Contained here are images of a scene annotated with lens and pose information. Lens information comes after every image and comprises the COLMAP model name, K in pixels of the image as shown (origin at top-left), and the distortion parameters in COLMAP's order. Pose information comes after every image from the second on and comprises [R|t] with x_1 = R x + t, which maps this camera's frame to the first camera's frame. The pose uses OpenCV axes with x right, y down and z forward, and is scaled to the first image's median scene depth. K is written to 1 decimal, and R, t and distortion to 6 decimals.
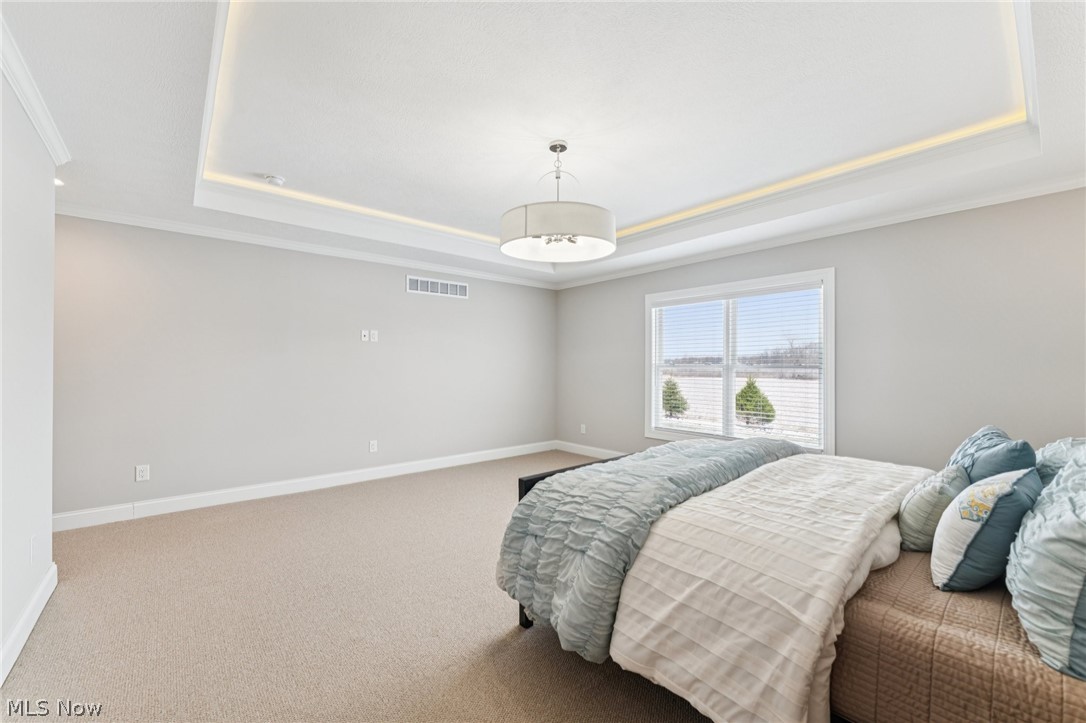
lens RADIAL K [[435.2, 0, 543.0], [0, 435.2, 361.5], [0, 0, 1]] dist [-0.000704, -0.000057]
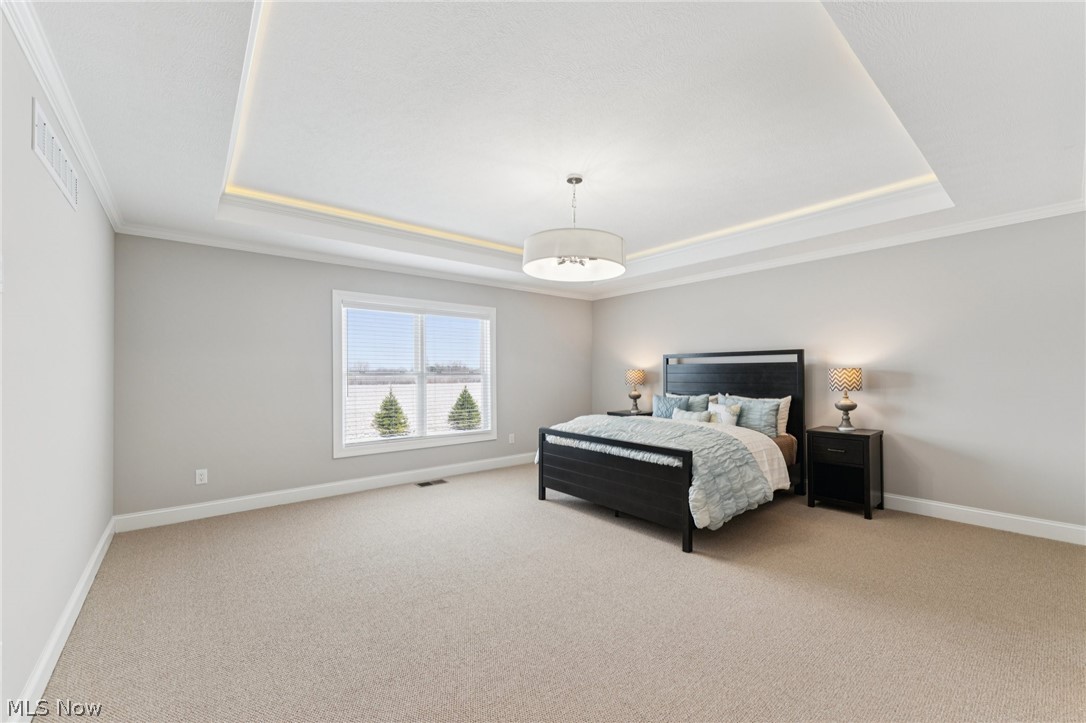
lens RADIAL K [[433.3, 0, 541.9], [0, 433.3, 367.8], [0, 0, 1]] dist [-0.006371, -0.000046]
pose [[0.015036, 0.007217, 0.999861, -0.710766], [-0.008397, 0.999940, -0.007092, 0.000852], [-0.999852, -0.008289, 0.015095, 0.699242]]
